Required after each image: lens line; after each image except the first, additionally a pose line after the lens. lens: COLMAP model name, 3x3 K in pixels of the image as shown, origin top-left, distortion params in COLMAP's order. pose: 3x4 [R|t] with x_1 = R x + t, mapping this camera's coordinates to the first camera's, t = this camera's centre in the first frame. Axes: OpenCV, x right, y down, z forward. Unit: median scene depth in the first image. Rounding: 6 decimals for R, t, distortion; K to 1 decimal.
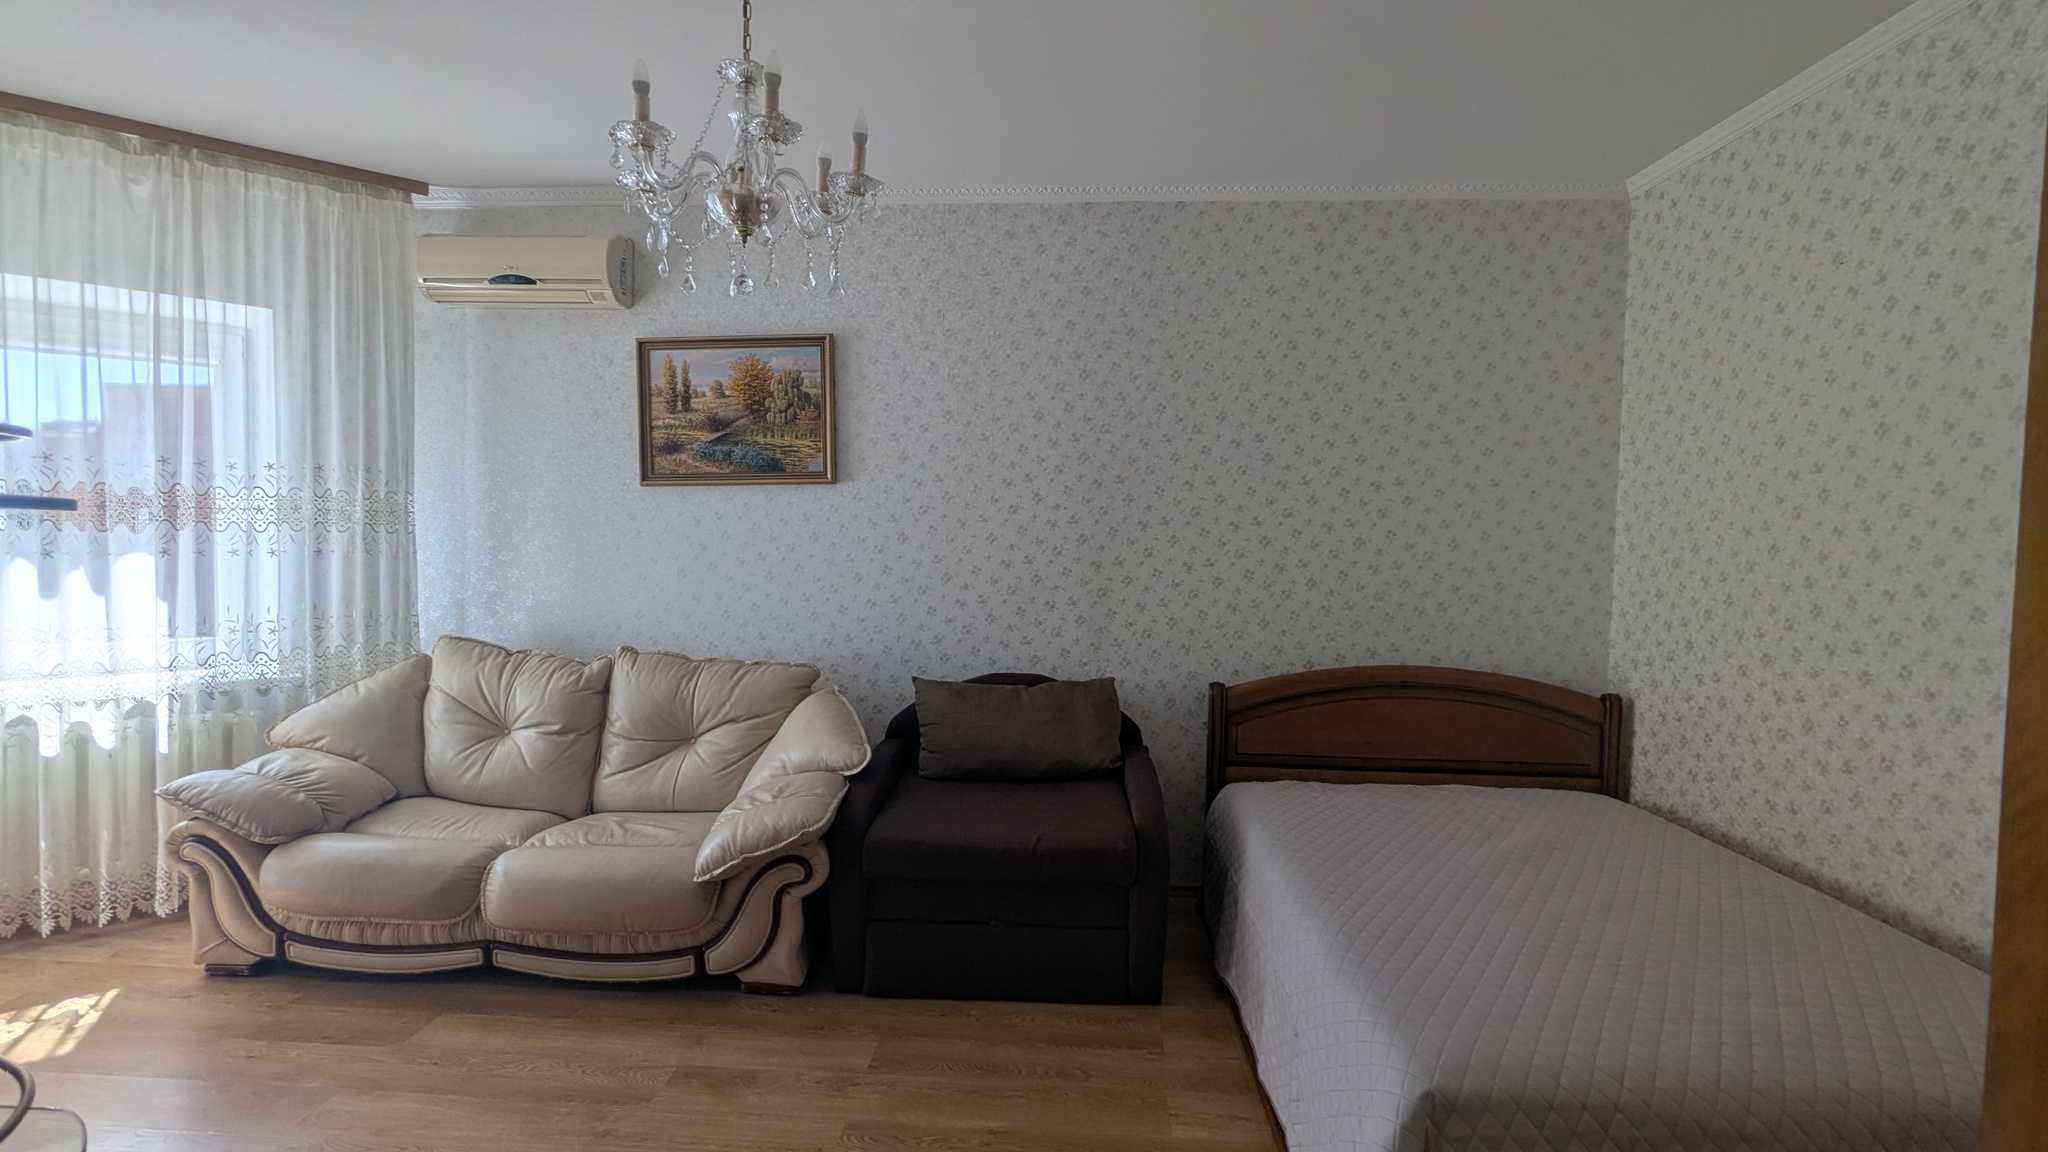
lens RADIAL K [[982.6, 0, 1021.5], [0, 982.6, 574.2], [0, 0, 1]] dist [-0.001442, -0.000900]
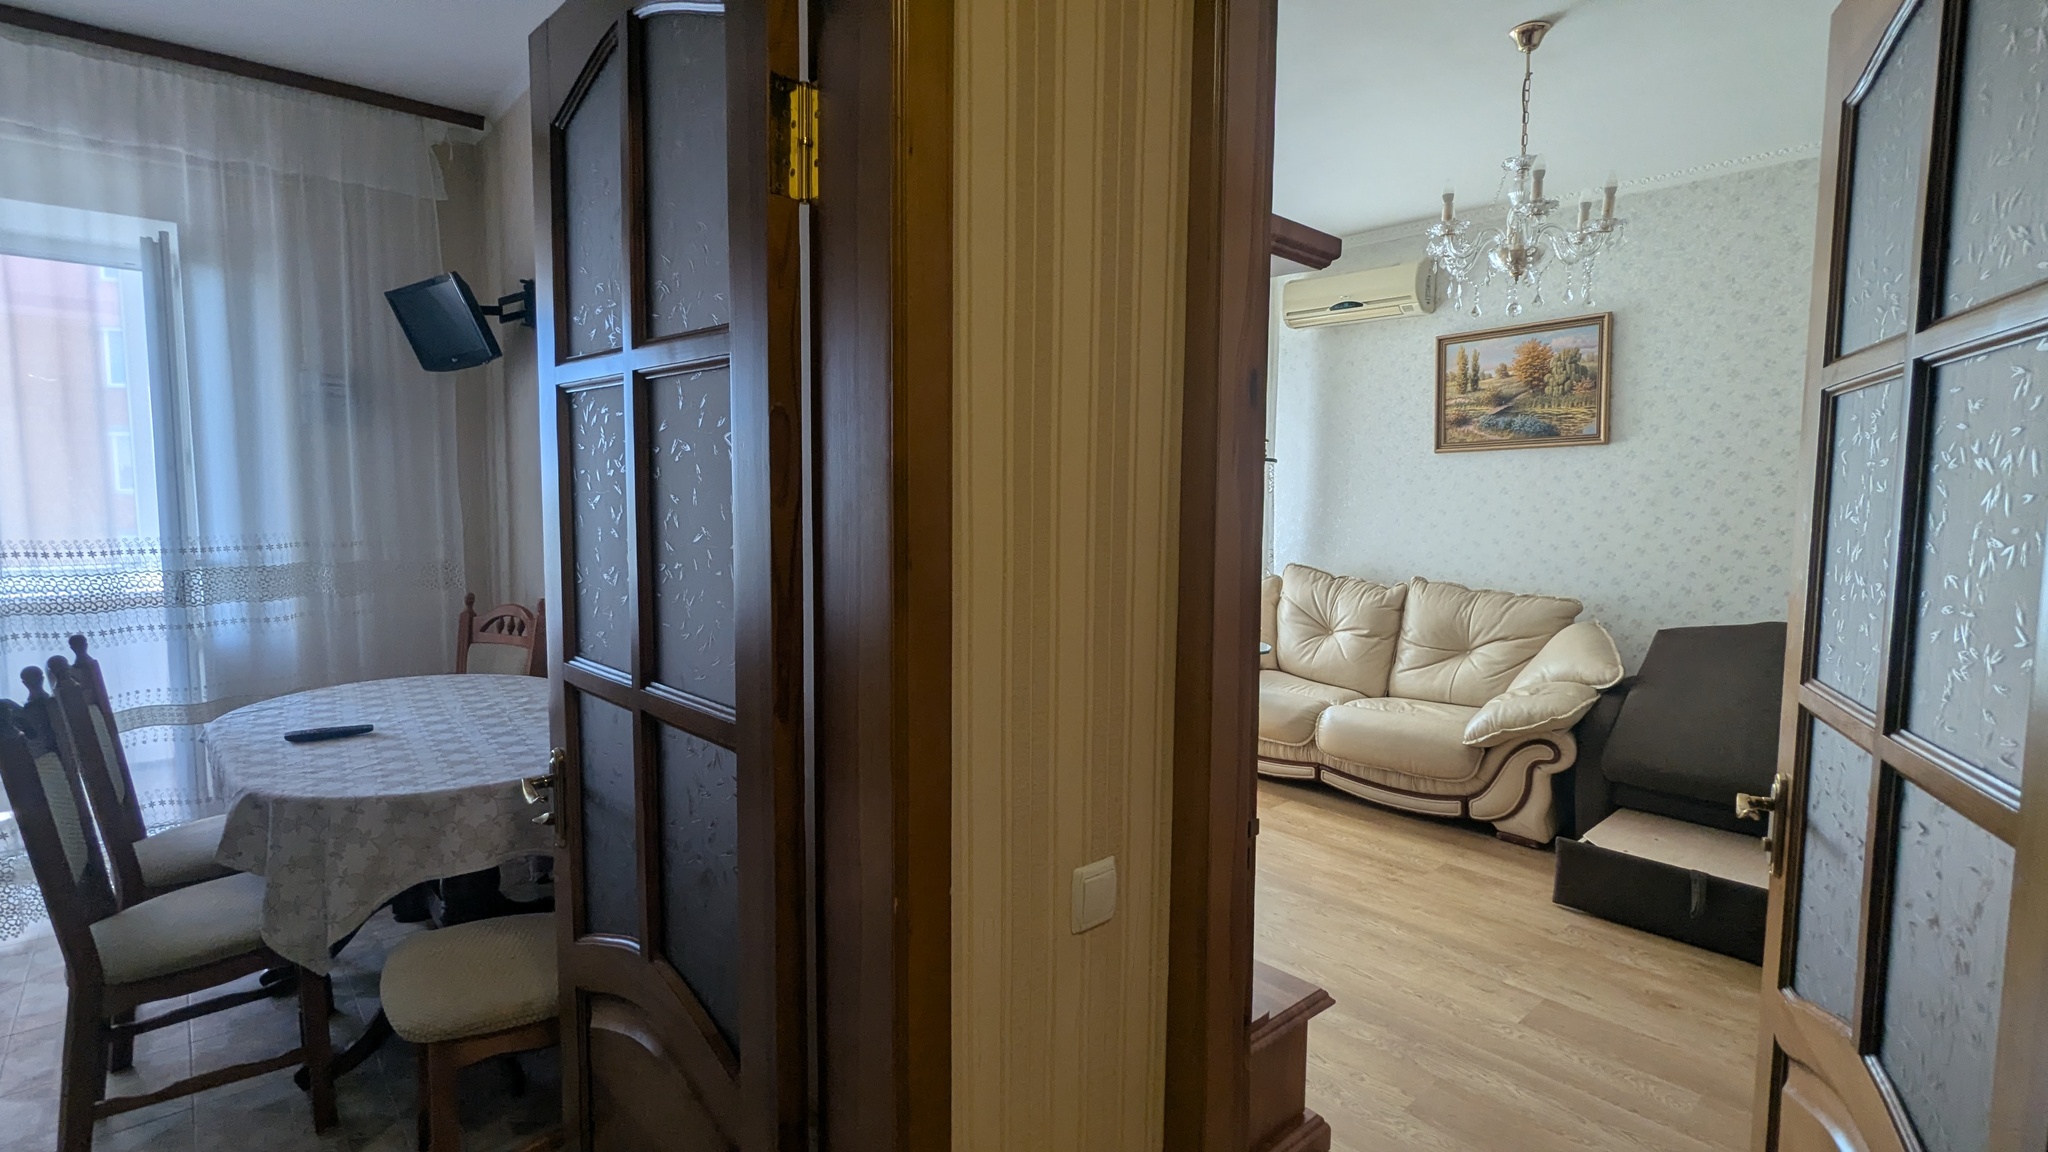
lens RADIAL K [[982.6, 0, 1021.5], [0, 982.6, 574.2], [0, 0, 1]] dist [-0.001442, -0.000900]
pose [[0.723241, 0.047092, -0.688988, 0.117868], [-0.025191, 0.998807, 0.041824, 0.029695], [0.690136, -0.012893, 0.723565, -0.315859]]
